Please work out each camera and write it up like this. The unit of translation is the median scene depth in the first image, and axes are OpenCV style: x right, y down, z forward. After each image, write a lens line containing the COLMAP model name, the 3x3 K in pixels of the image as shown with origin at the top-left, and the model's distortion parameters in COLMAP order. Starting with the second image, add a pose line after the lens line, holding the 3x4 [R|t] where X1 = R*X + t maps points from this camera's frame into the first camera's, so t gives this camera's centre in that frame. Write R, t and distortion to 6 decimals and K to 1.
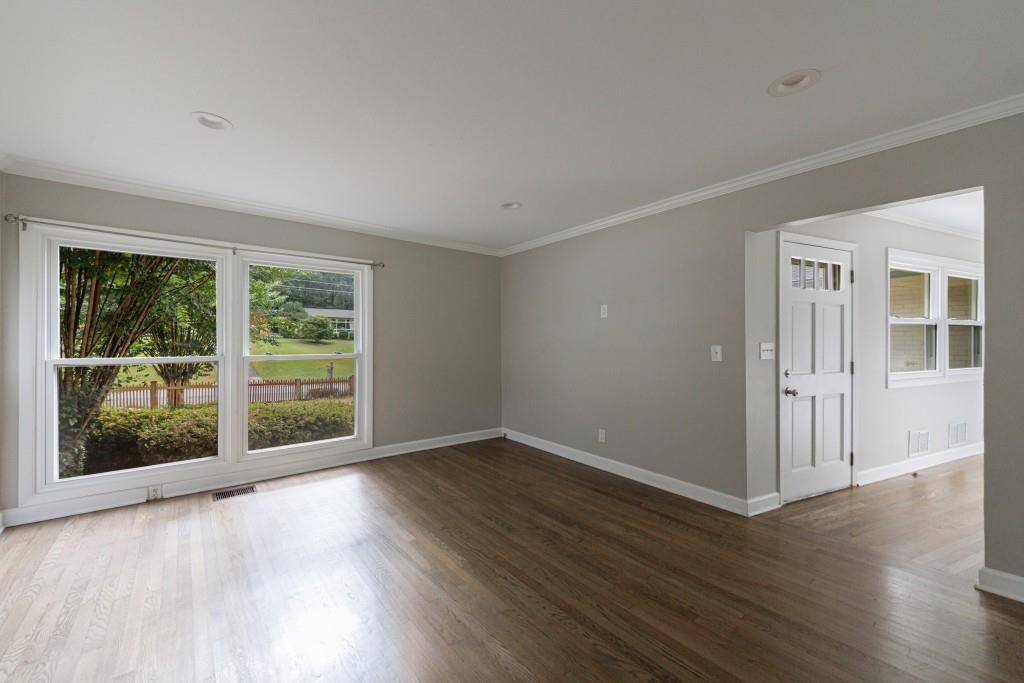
lens RADIAL K [[422.7, 0, 548.1], [0, 422.7, 336.6], [0, 0, 1]] dist [0.001324, -0.000976]
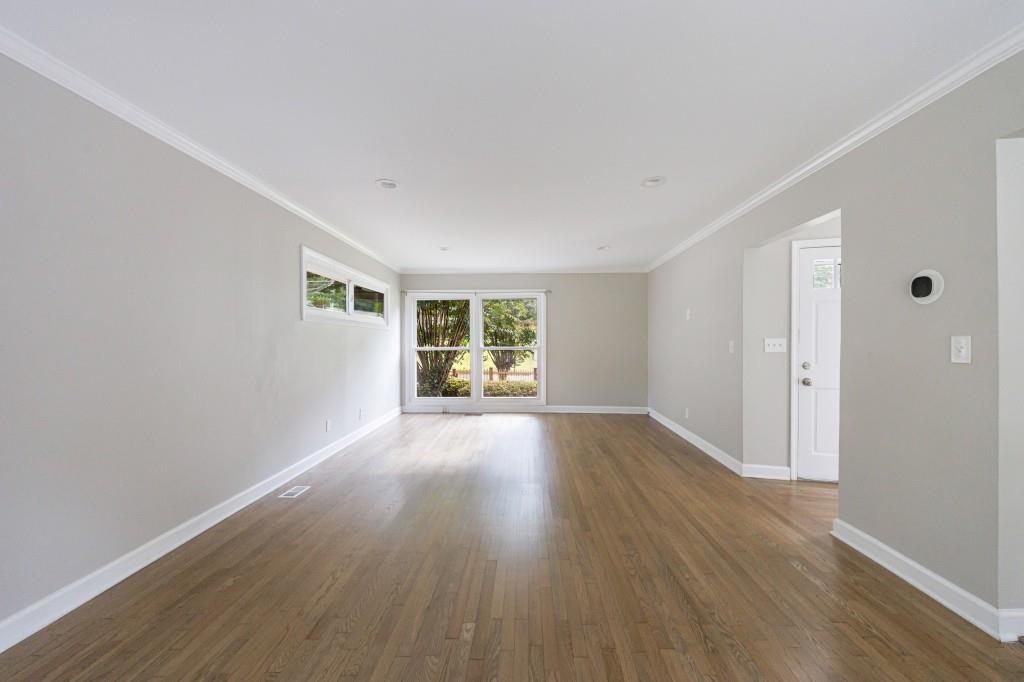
lens RADIAL K [[422.7, 0, 513.8], [0, 422.7, 341.7], [0, 0, 1]] dist [0.001324, -0.000976]
pose [[0.741424, -0.002552, -0.671032, 0.746158], [0.009881, 0.999926, 0.007115, 0.007956], [0.670964, -0.011906, 0.741394, -0.355433]]
